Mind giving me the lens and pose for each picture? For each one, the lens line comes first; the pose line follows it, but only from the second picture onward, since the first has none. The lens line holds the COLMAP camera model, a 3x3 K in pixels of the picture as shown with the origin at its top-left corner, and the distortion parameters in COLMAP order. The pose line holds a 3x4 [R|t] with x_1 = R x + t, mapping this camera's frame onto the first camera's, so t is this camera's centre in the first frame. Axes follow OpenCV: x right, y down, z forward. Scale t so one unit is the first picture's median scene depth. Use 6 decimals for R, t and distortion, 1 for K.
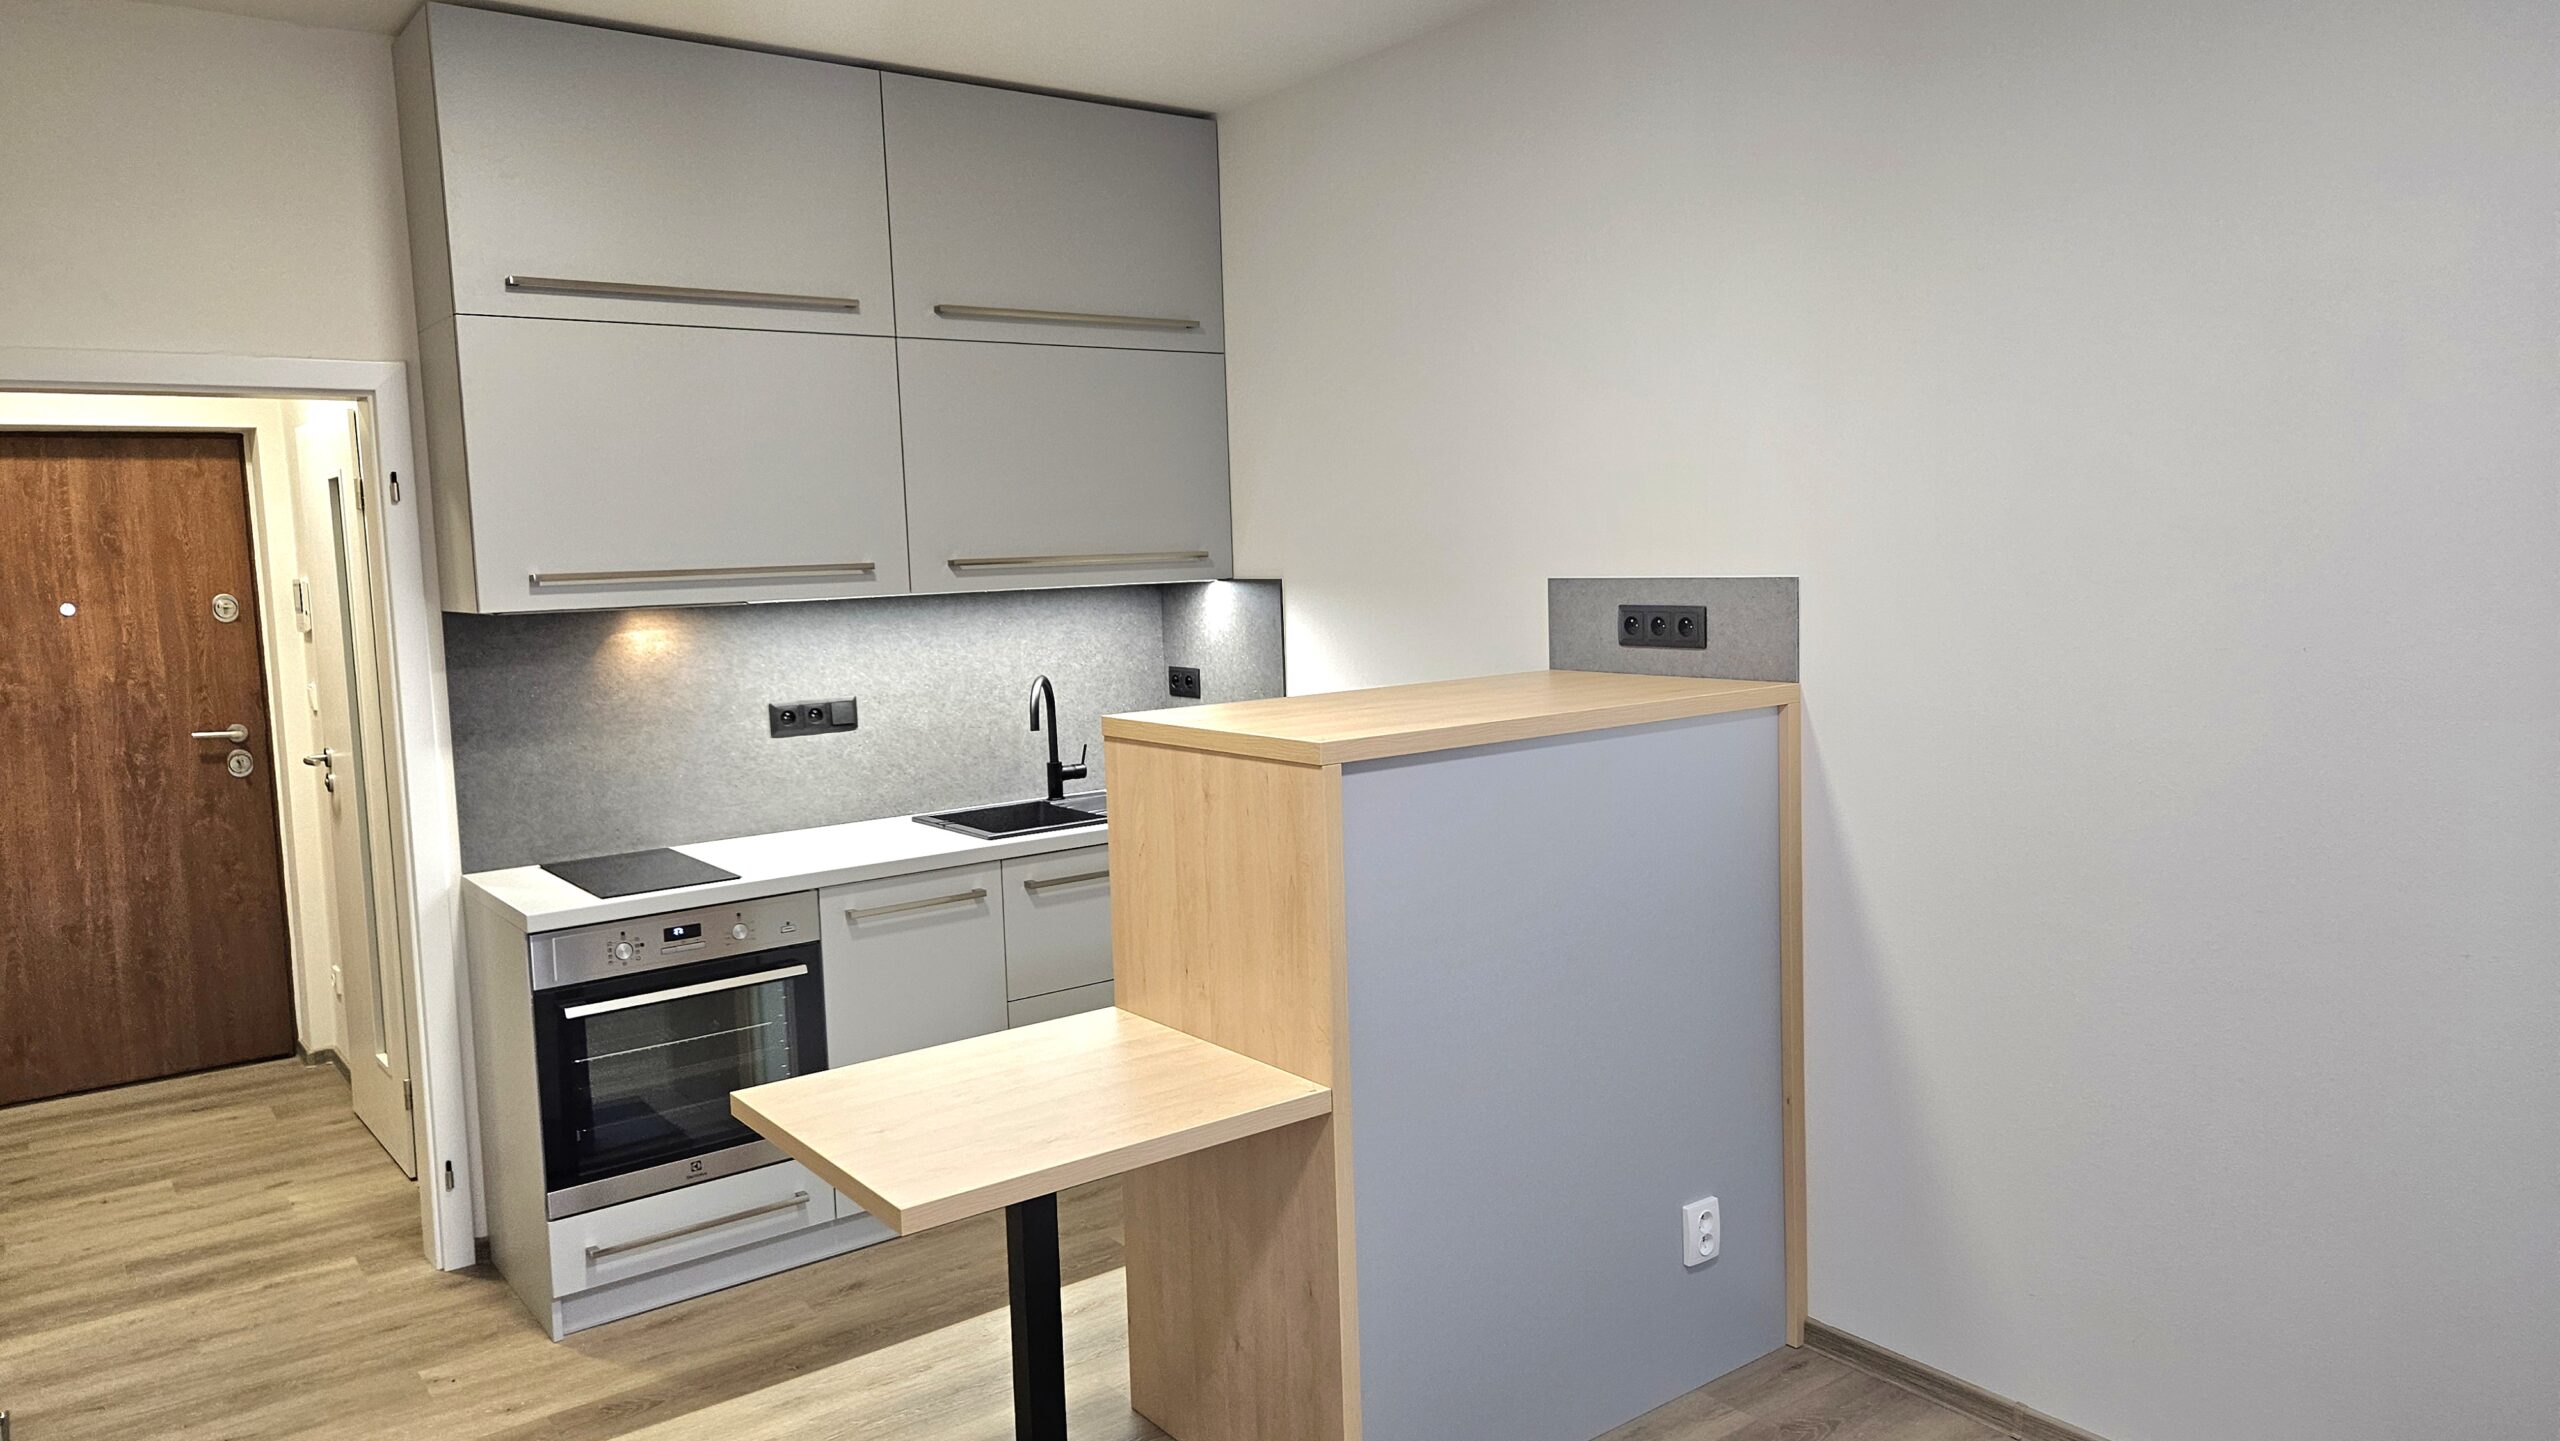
lens RADIAL K [[1703.0, 0, 1295.6], [0, 1703.0, 700.8], [0, 0, 1]] dist [0.074688, -0.063732]
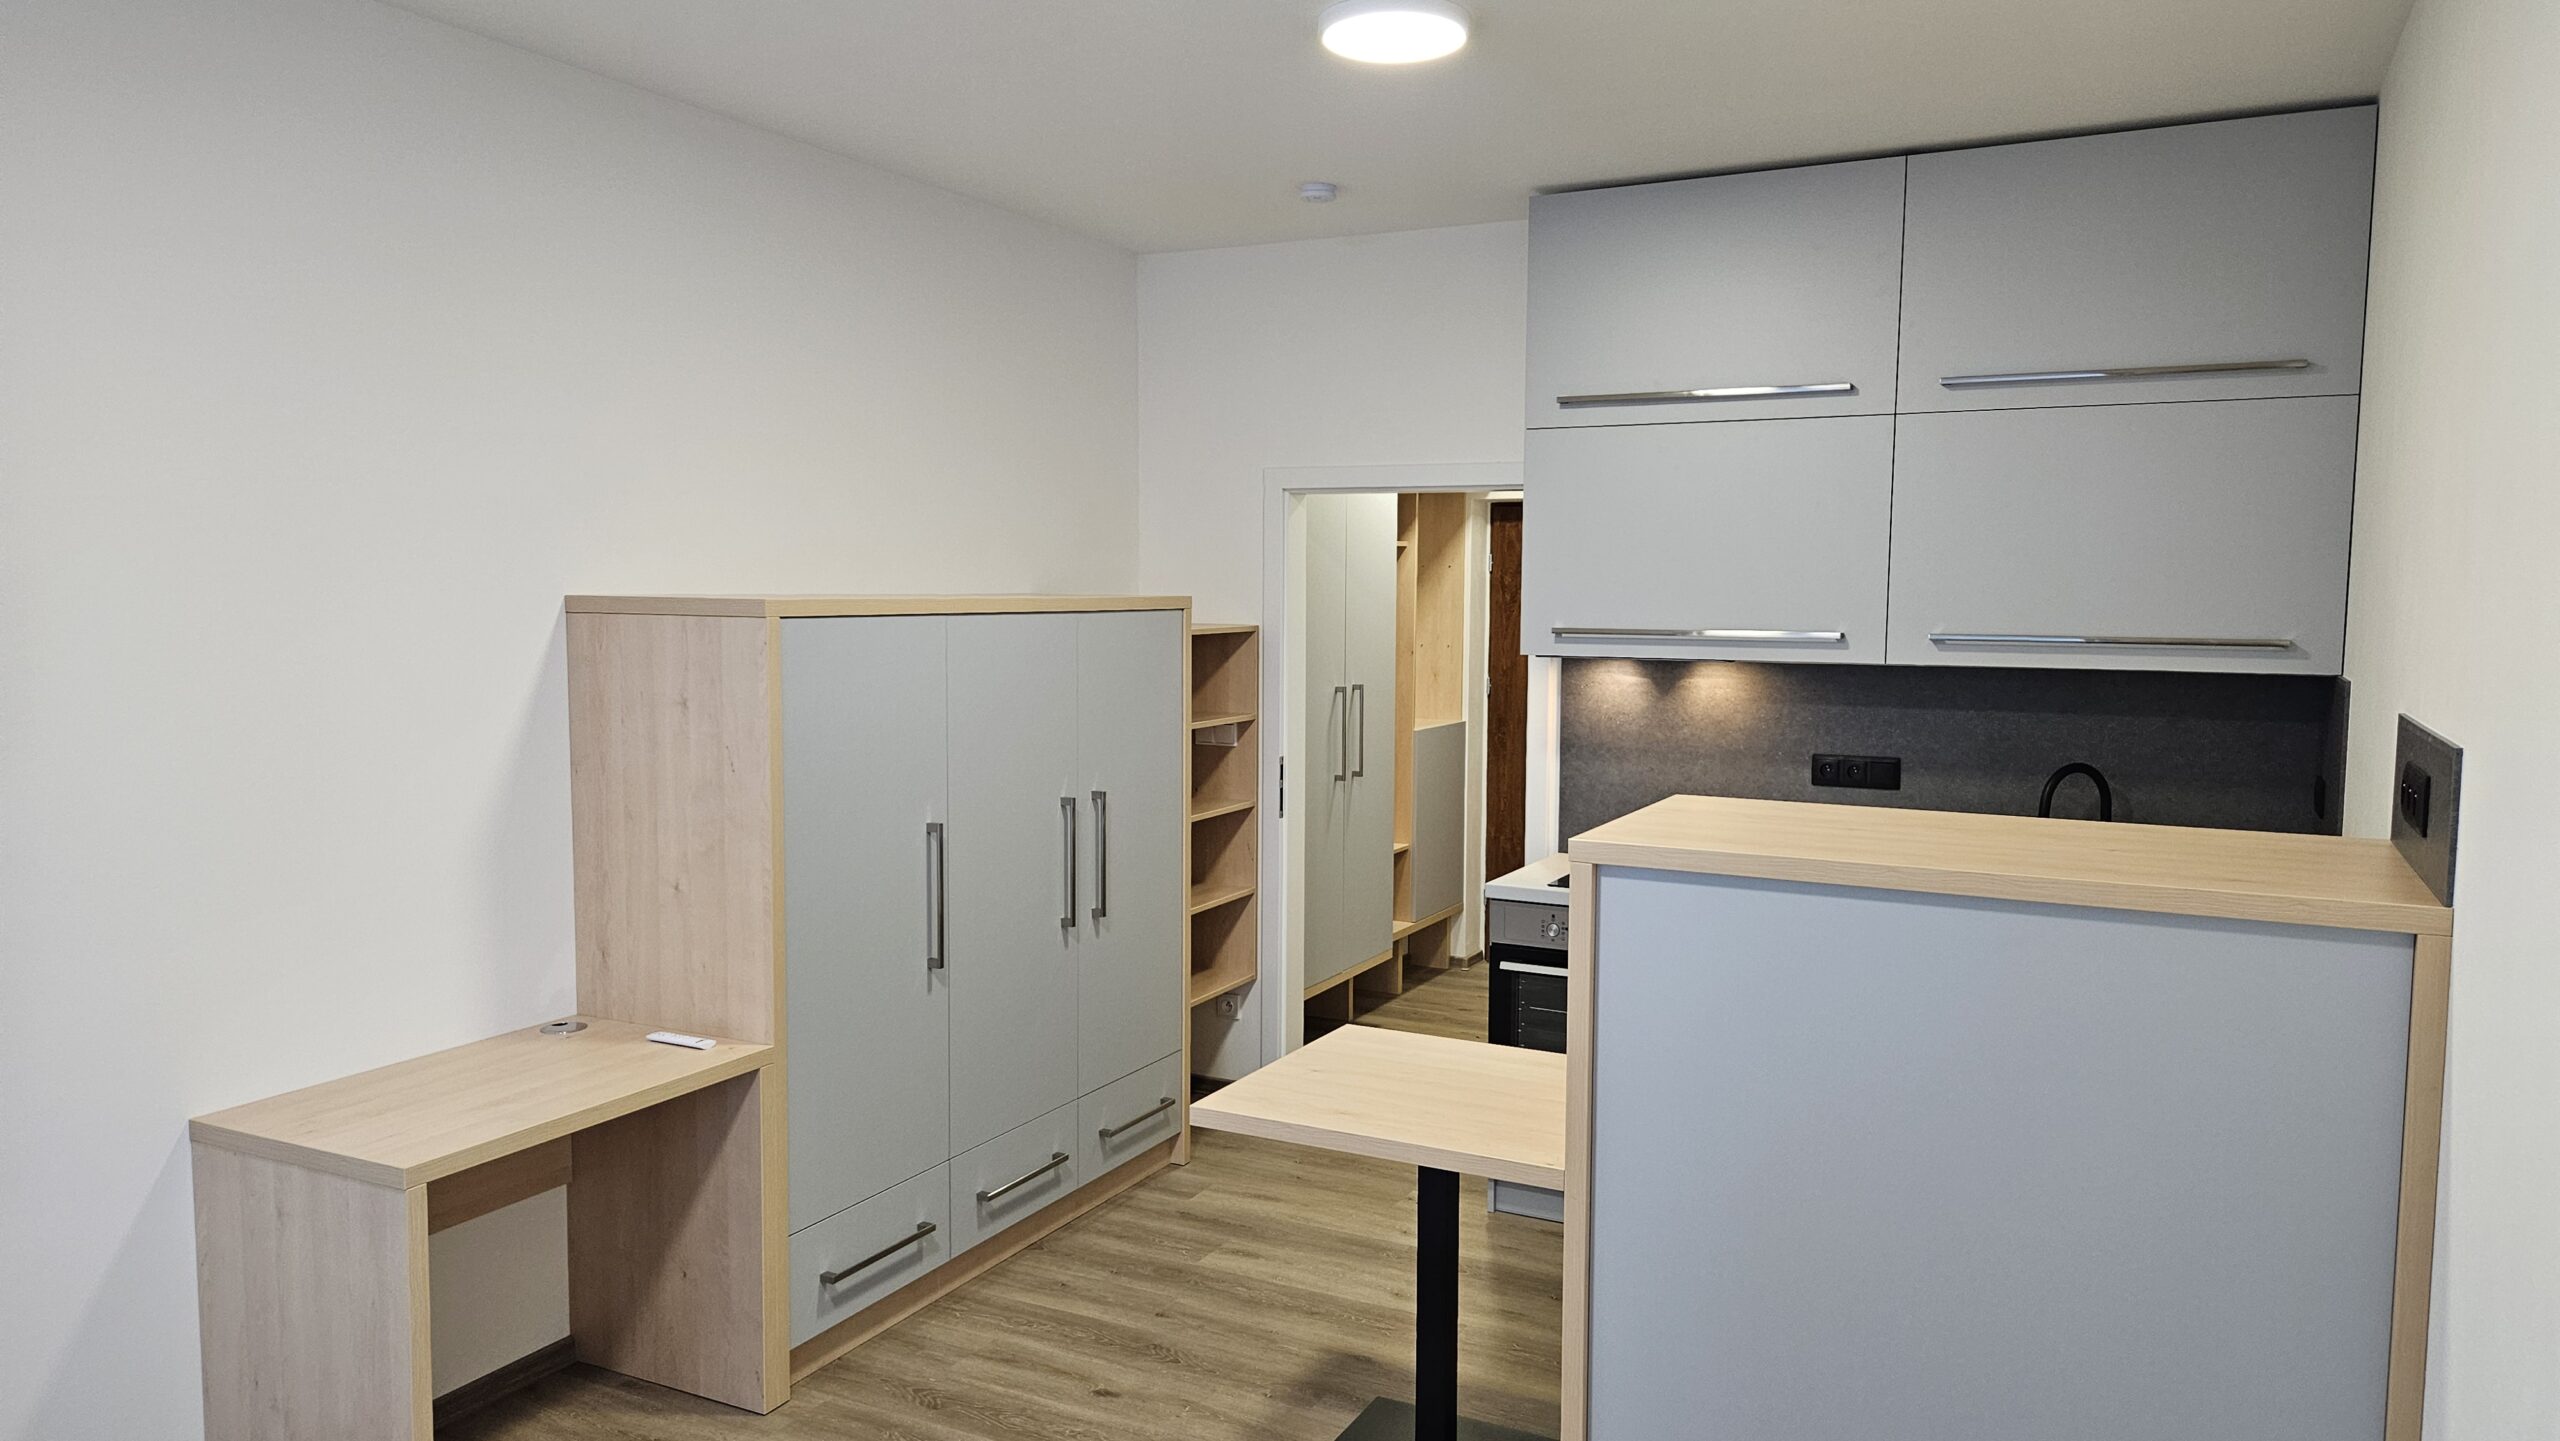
lens RADIAL K [[1702.1, 0, 1308.8], [0, 1702.1, 724.1], [0, 0, 1]] dist [0.068244, -0.060820]
pose [[0.440913, 0.111893, -0.890548, 0.503684], [-0.105879, 0.991755, 0.072189, -0.060446], [0.891283, 0.062461, 0.449125, 0.219766]]
